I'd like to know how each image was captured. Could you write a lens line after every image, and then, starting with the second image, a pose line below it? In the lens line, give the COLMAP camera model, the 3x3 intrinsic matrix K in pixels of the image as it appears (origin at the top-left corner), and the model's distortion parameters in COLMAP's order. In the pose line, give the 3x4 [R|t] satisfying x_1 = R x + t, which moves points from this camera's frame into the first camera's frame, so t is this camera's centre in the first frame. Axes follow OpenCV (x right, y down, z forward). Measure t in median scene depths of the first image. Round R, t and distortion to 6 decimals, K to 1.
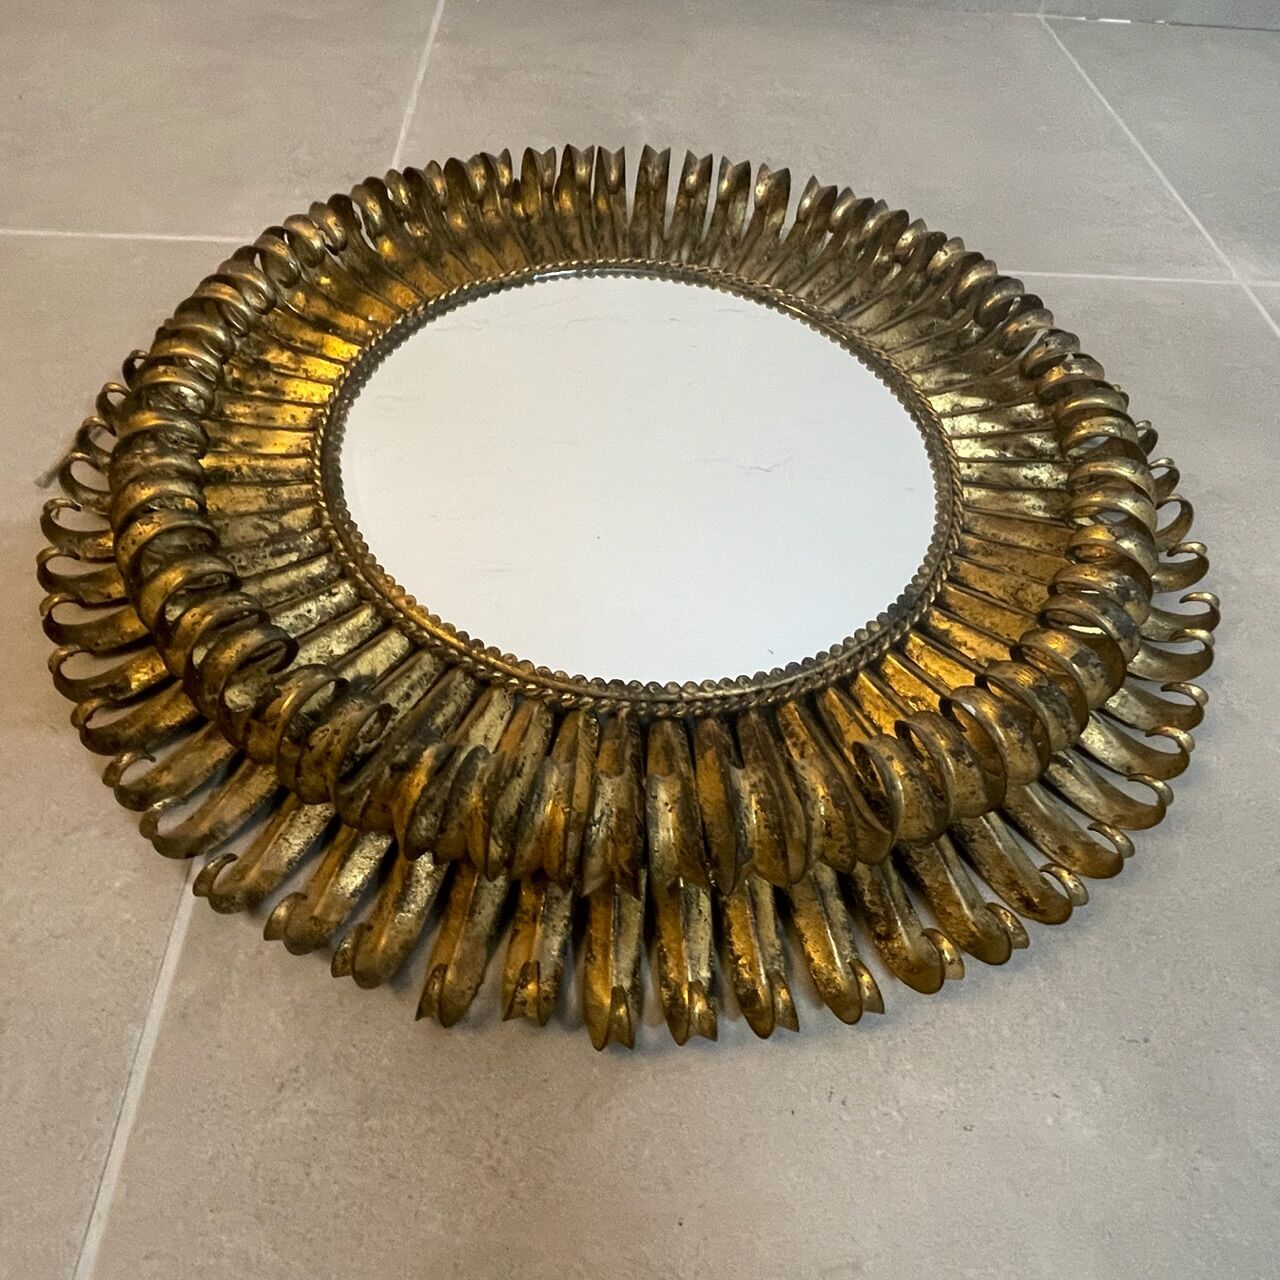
lens RADIAL K [[900.9, 0, 614.7], [0, 900.9, 634.7], [0, 0, 1]] dist [0.007855, -0.002691]
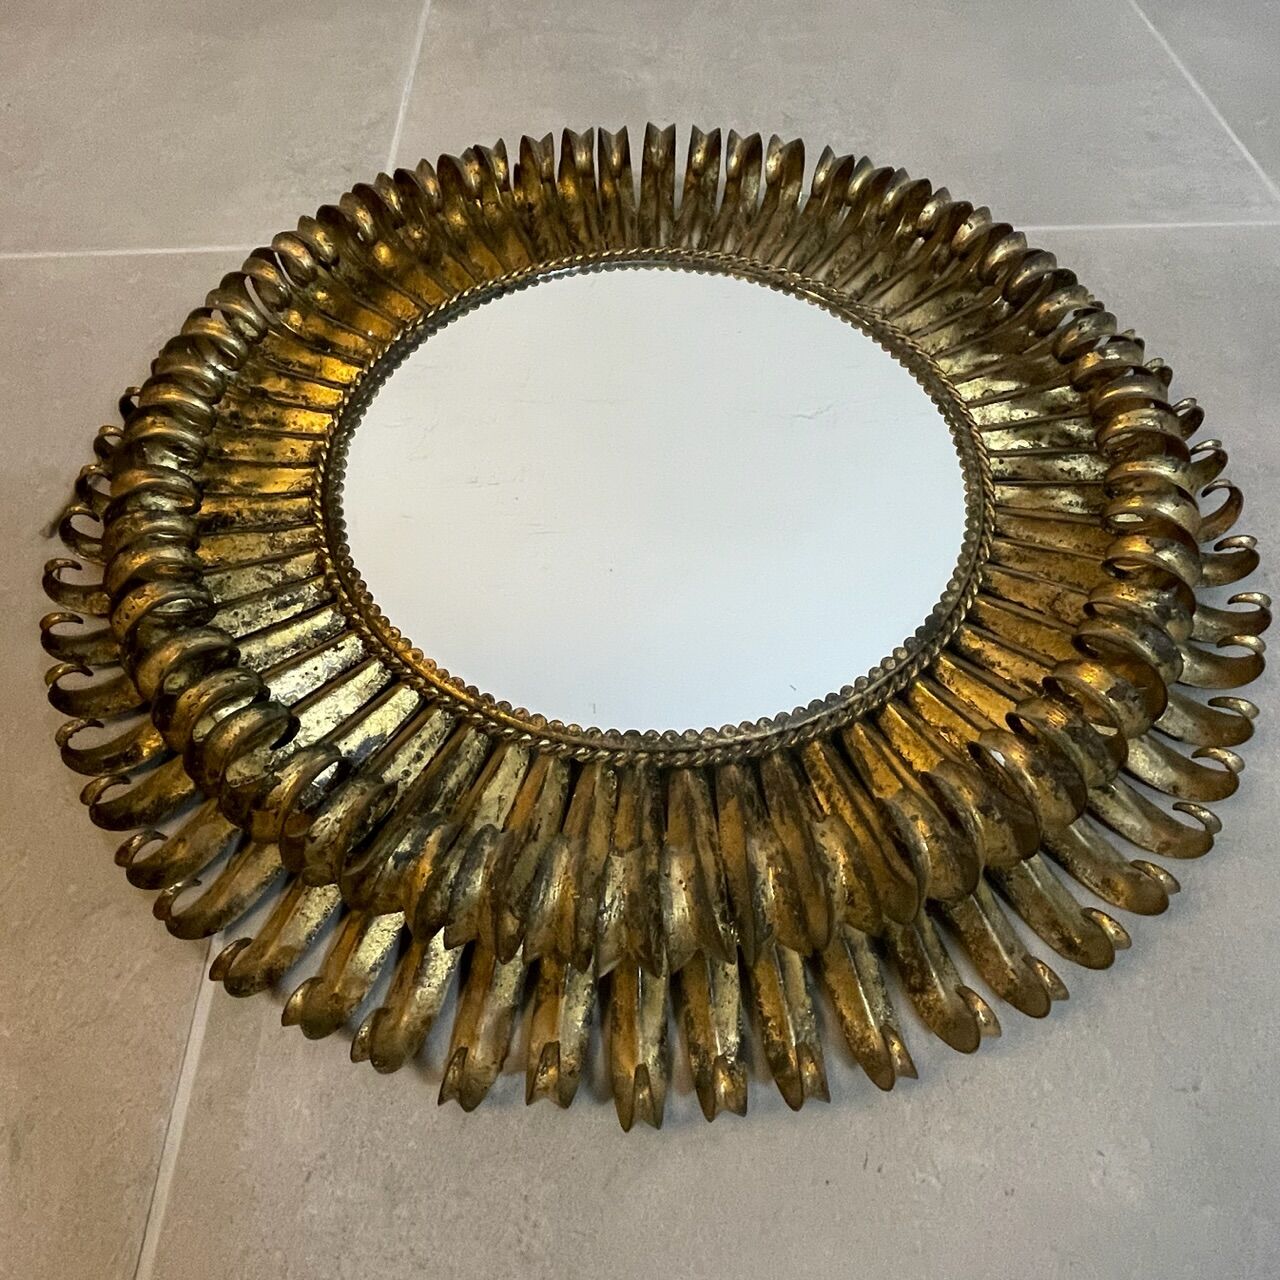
lens RADIAL K [[900.9, 0, 648.2], [0, 900.9, 616.3], [0, 0, 1]] dist [0.007855, -0.002691]
pose [[0.998149, -0.052468, -0.030744, 0.055030], [0.054094, 0.997039, 0.054657, -0.122053], [0.027785, -0.056219, 0.998032, 0.044069]]
